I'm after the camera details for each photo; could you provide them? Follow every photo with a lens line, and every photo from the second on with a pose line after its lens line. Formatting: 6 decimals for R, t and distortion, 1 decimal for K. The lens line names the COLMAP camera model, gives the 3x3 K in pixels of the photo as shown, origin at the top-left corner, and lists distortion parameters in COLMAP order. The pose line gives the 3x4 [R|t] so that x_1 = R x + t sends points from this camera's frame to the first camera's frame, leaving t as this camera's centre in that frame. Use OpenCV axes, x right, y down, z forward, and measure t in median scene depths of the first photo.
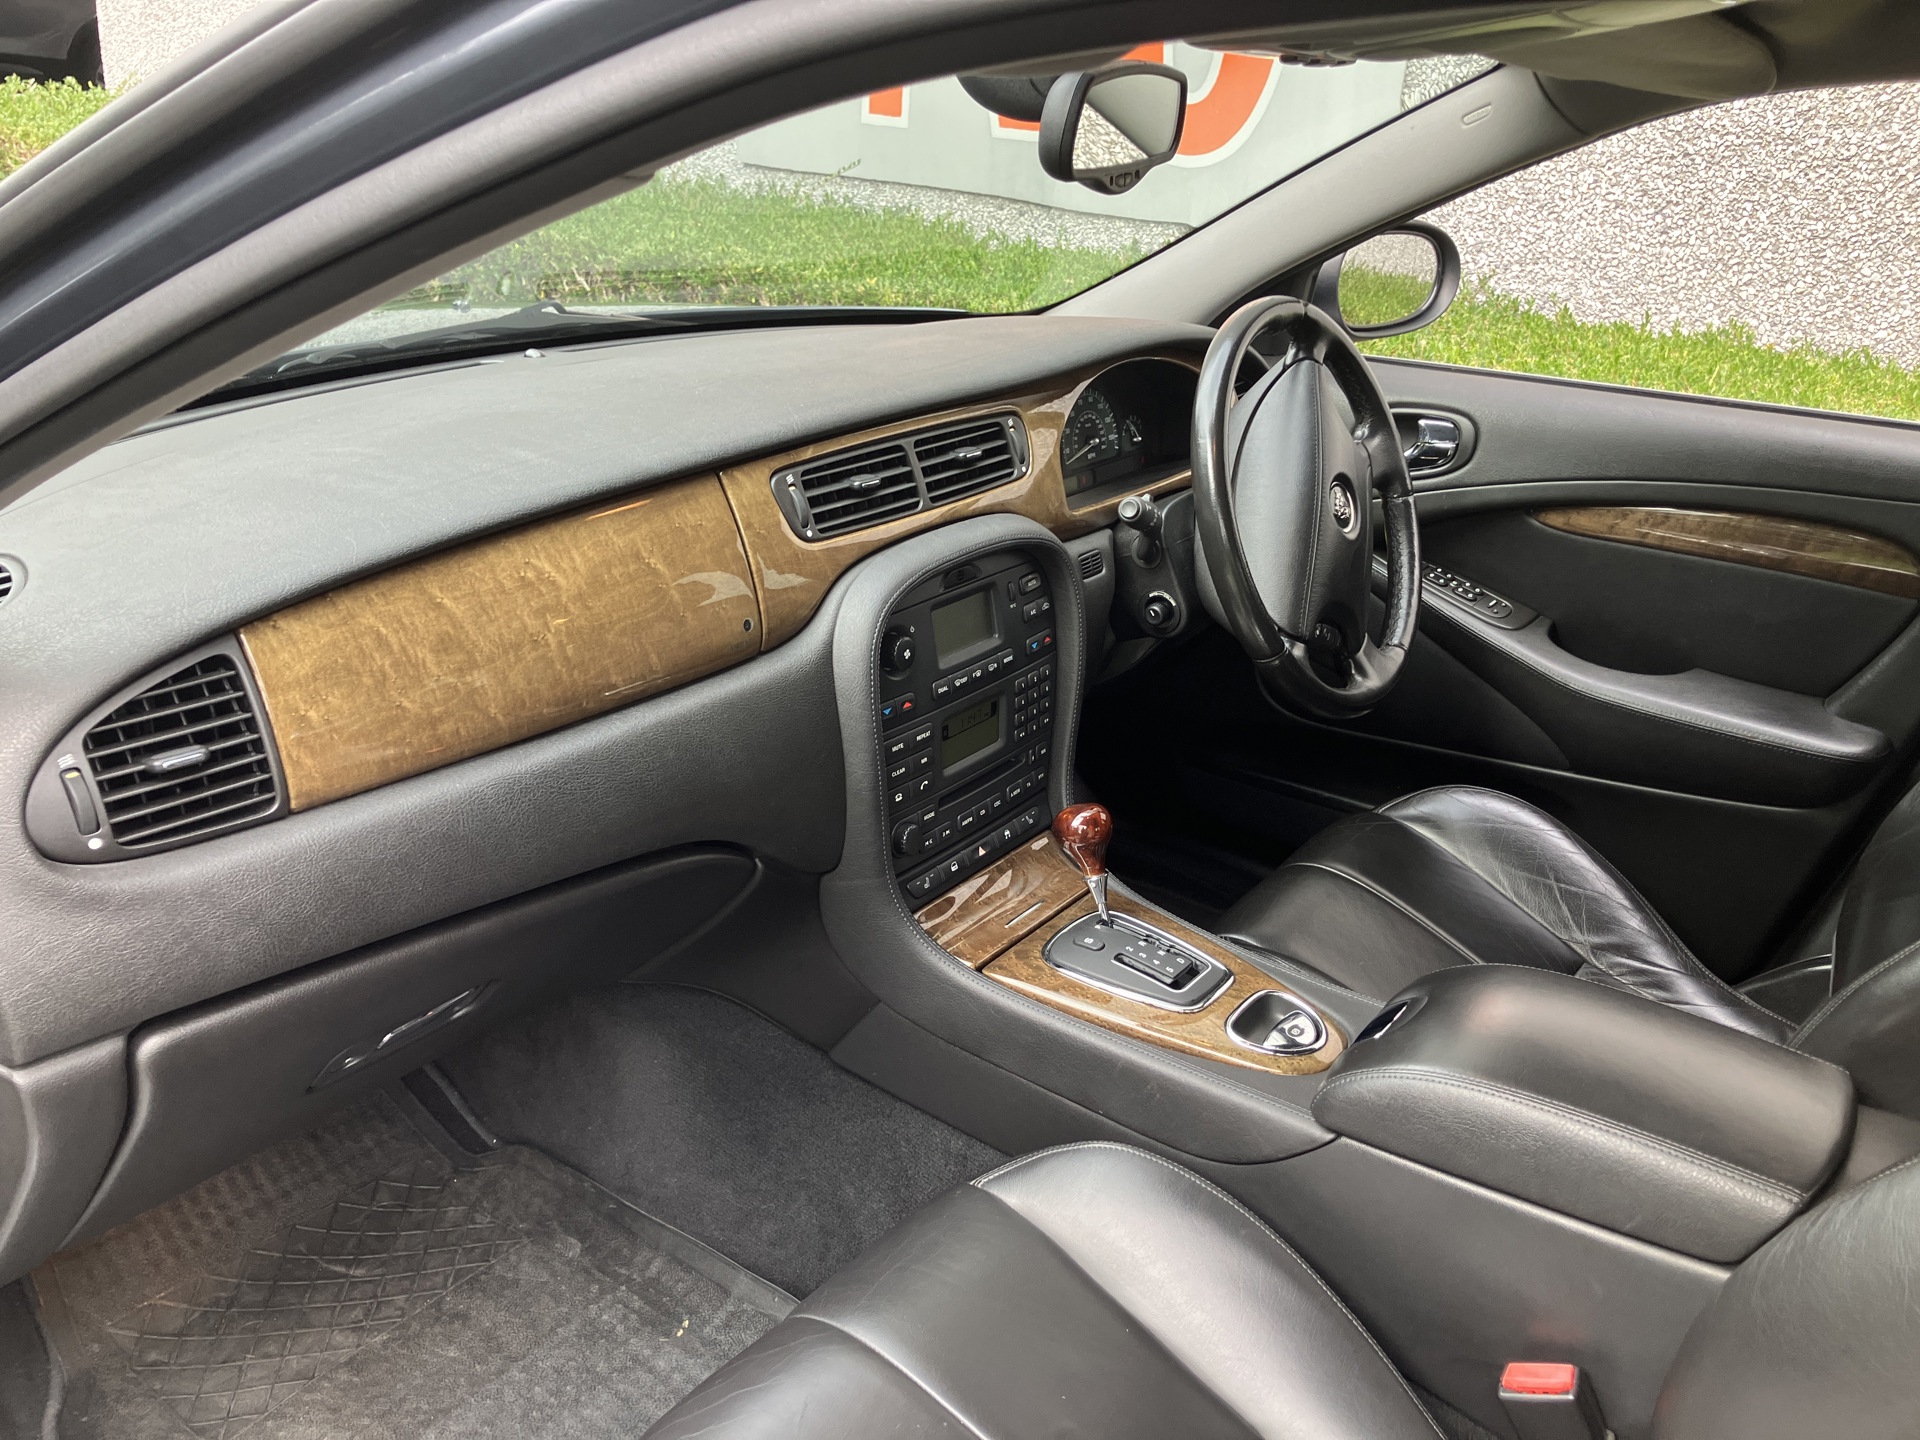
lens RADIAL K [[1564.4, 0, 960.0], [0, 1564.4, 720.0], [0, 0, 1]] dist [0.001834, 0.013353]
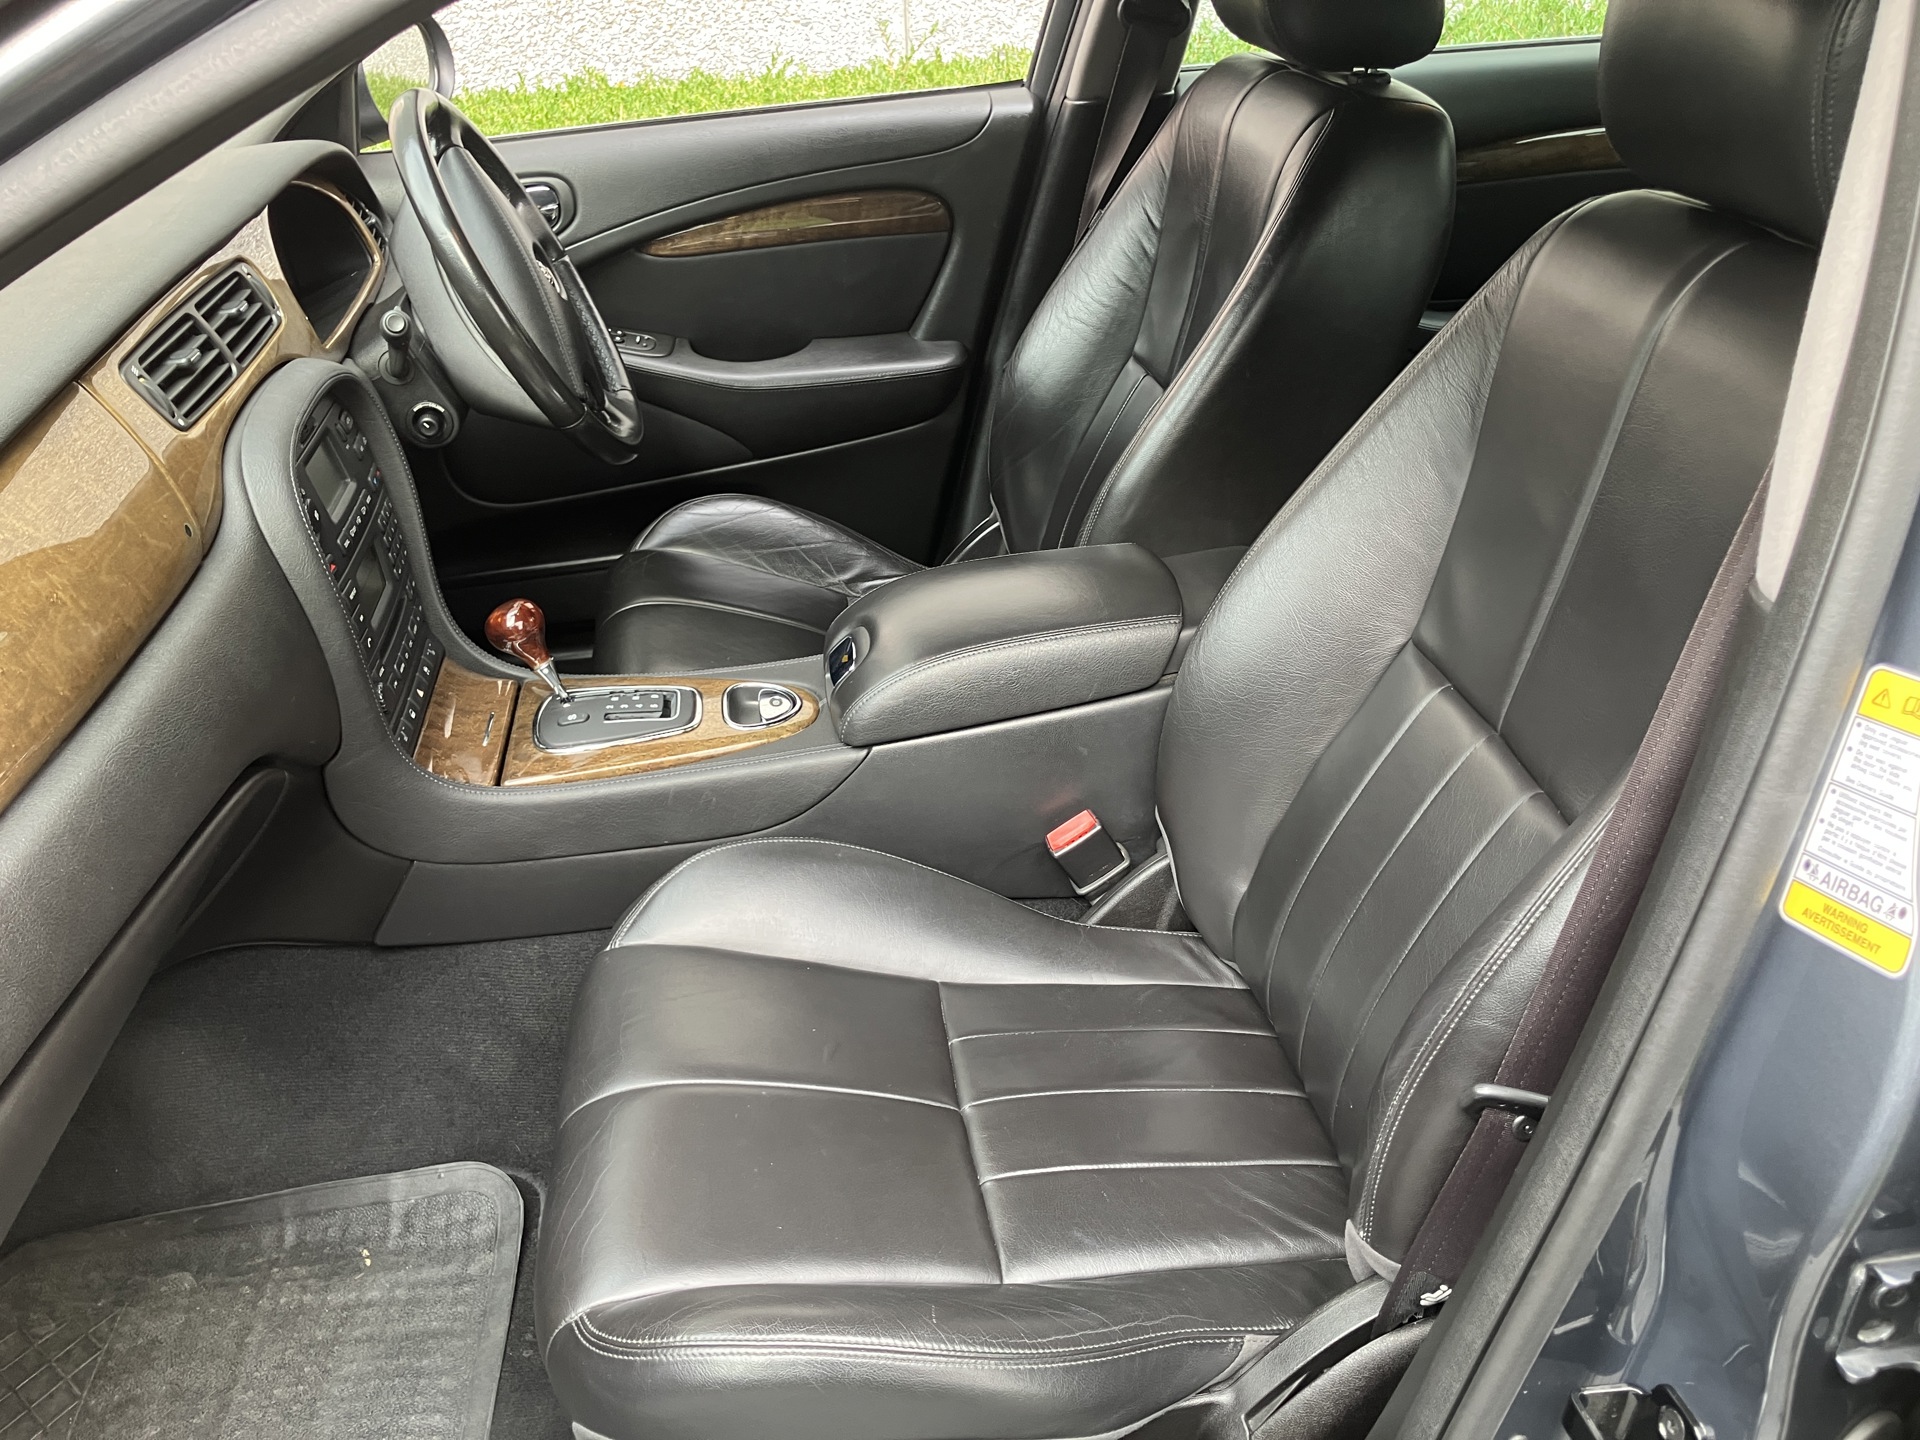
lens RADIAL K [[1542.9, 0, 960.0], [0, 1542.9, 720.0], [0, 0, 1]] dist [-0.001288, -0.006434]
pose [[0.711634, -0.422855, 0.561045, -0.295069], [0.351893, 0.905724, 0.236294, -0.011016], [-0.608070, 0.029273, 0.793344, 0.004232]]
